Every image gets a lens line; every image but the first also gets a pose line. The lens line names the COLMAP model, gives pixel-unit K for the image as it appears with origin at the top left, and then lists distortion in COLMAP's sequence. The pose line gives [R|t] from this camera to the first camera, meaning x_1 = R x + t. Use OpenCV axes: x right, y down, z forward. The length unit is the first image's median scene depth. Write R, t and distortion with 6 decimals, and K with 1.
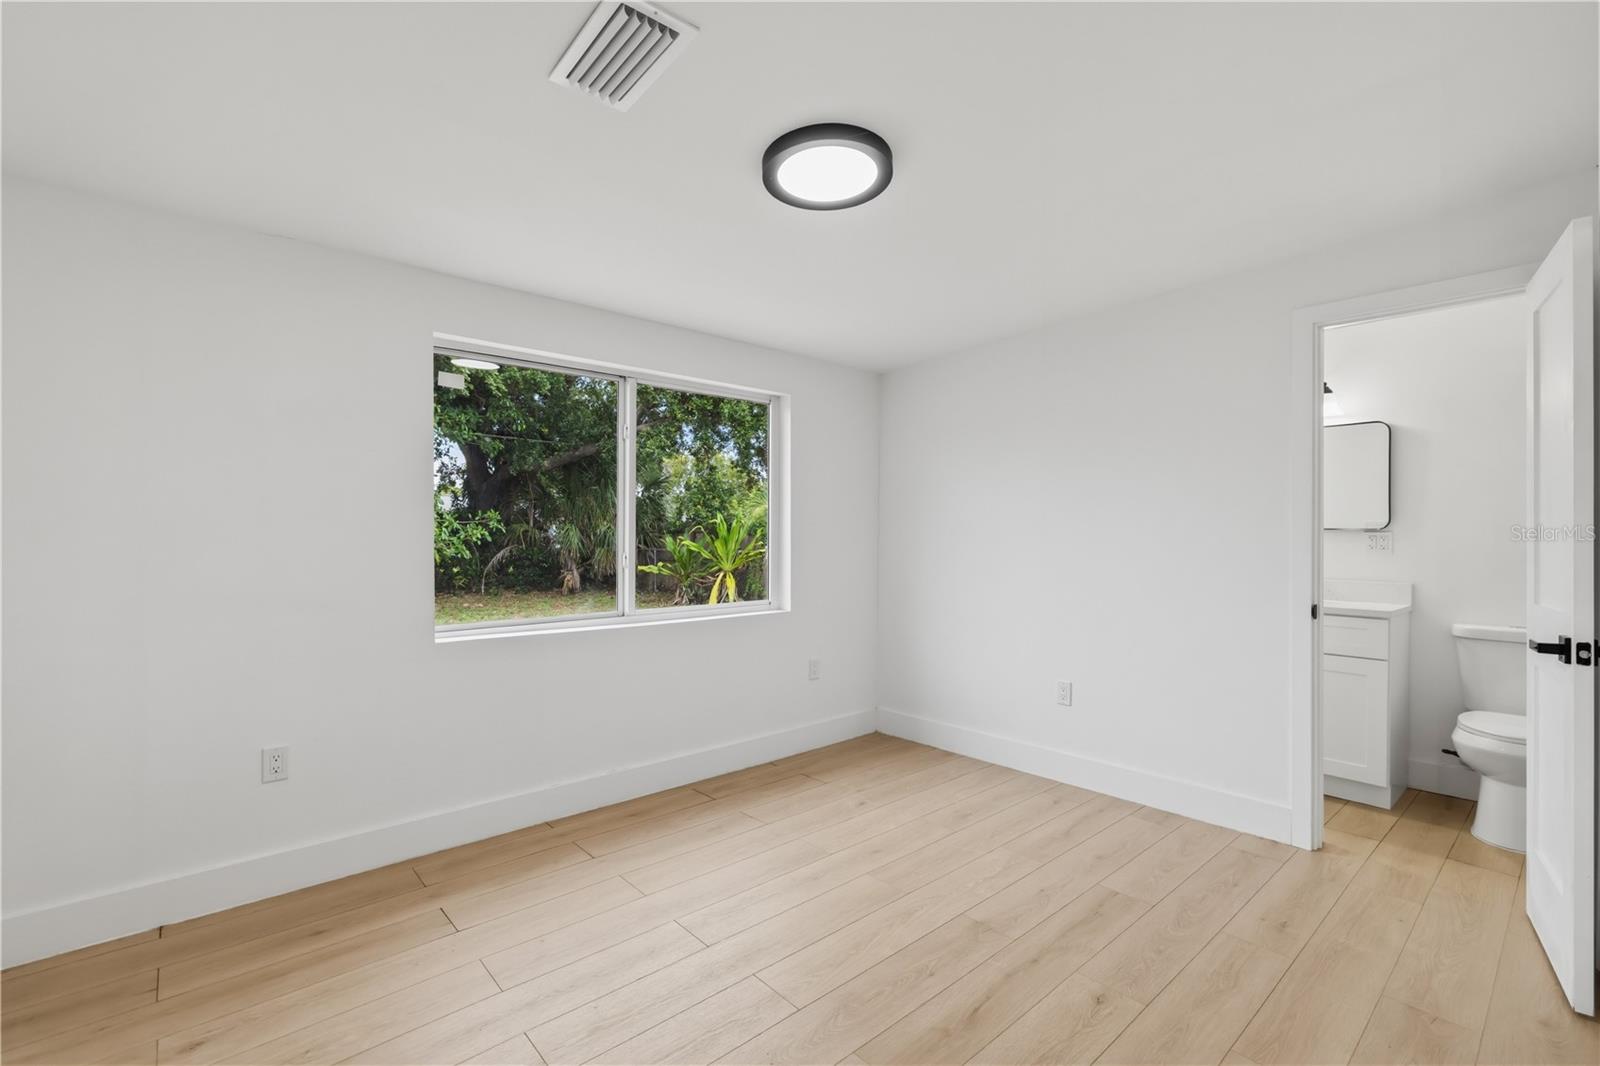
lens RADIAL K [[702.6, 0, 803.9], [0, 702.6, 530.8], [0, 0, 1]] dist [-0.000136, 0.000561]
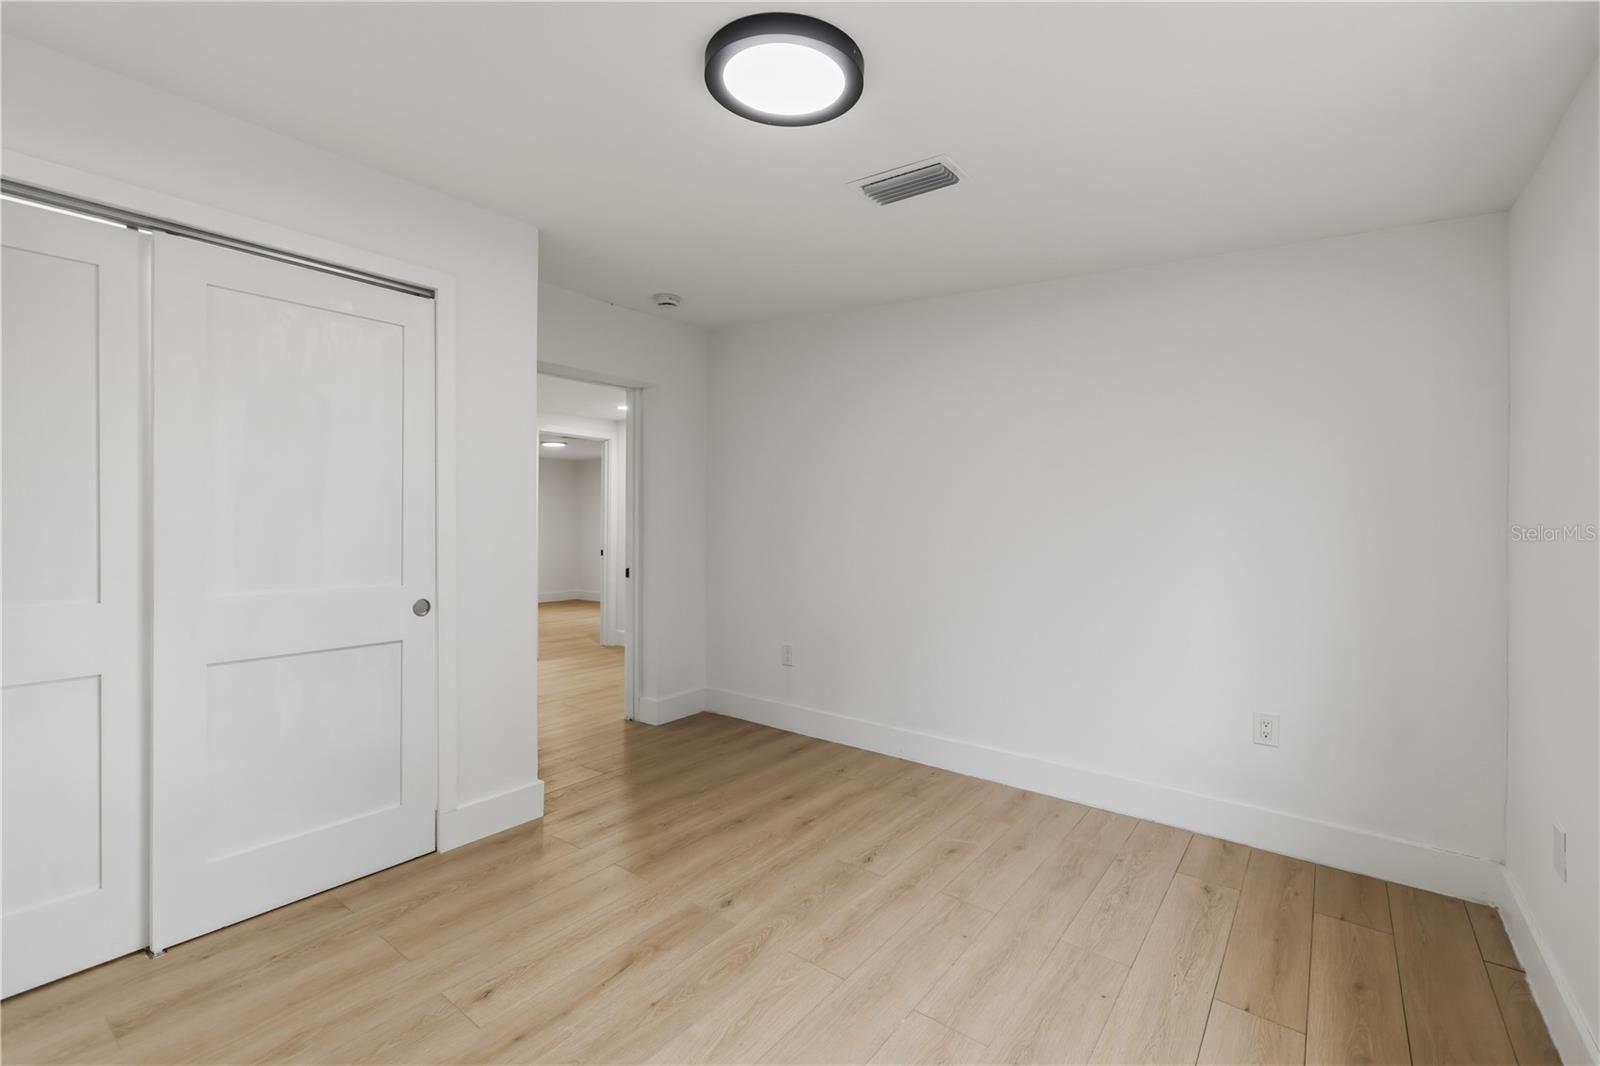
lens RADIAL K [[695.1, 0, 797.4], [0, 695.1, 529.1], [0, 0, 1]] dist [0.000976, 0.000498]
pose [[-0.982495, -0.010949, -0.185965, 0.120514], [-0.013375, 0.999841, 0.011799, 0.005227], [0.185806, 0.014080, -0.982486, 1.324566]]
